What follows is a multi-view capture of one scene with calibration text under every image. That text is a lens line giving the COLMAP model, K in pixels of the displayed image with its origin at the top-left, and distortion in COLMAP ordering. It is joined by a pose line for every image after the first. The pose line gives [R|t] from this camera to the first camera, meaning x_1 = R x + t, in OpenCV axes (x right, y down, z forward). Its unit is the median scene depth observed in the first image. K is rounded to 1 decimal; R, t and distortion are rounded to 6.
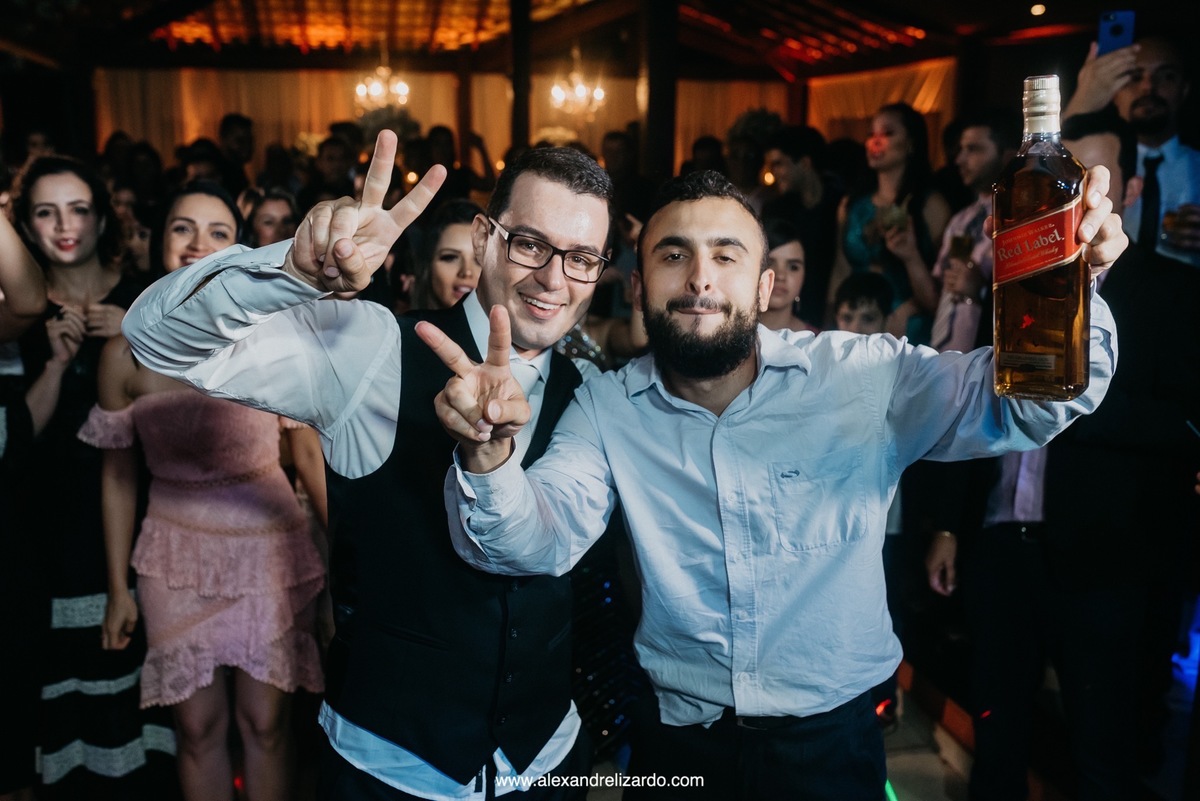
lens RADIAL K [[1212.5, 0, 596.8], [0, 1212.5, 401.1], [0, 0, 1]] dist [-0.019443, 0.000000]
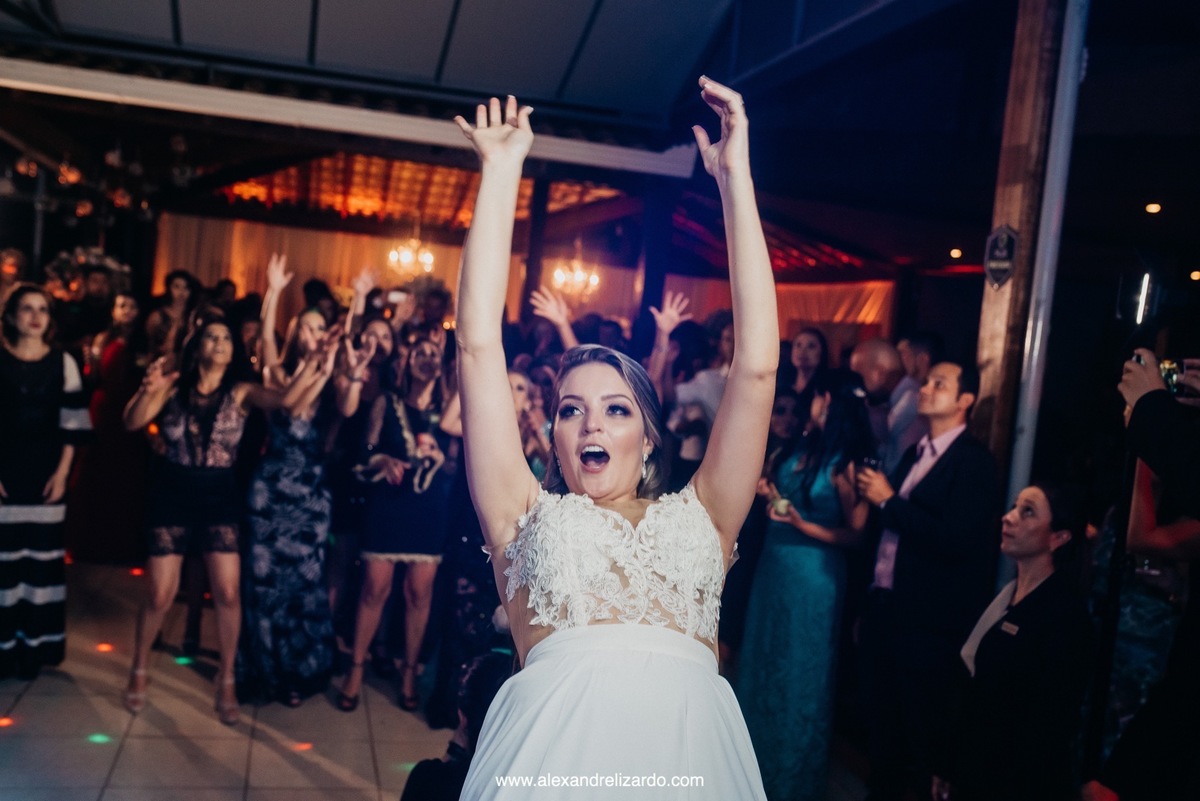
lens RADIAL K [[1212.5, 0, 599.4], [0, 1212.5, 403.3], [0, 0, 1]] dist [-0.019443, 0.000000]
pose [[0.994562, 0.100055, 0.028890, -0.014311], [-0.095169, 0.985847, -0.138016, 0.024199], [-0.042290, 0.134517, 0.990009, -0.137238]]
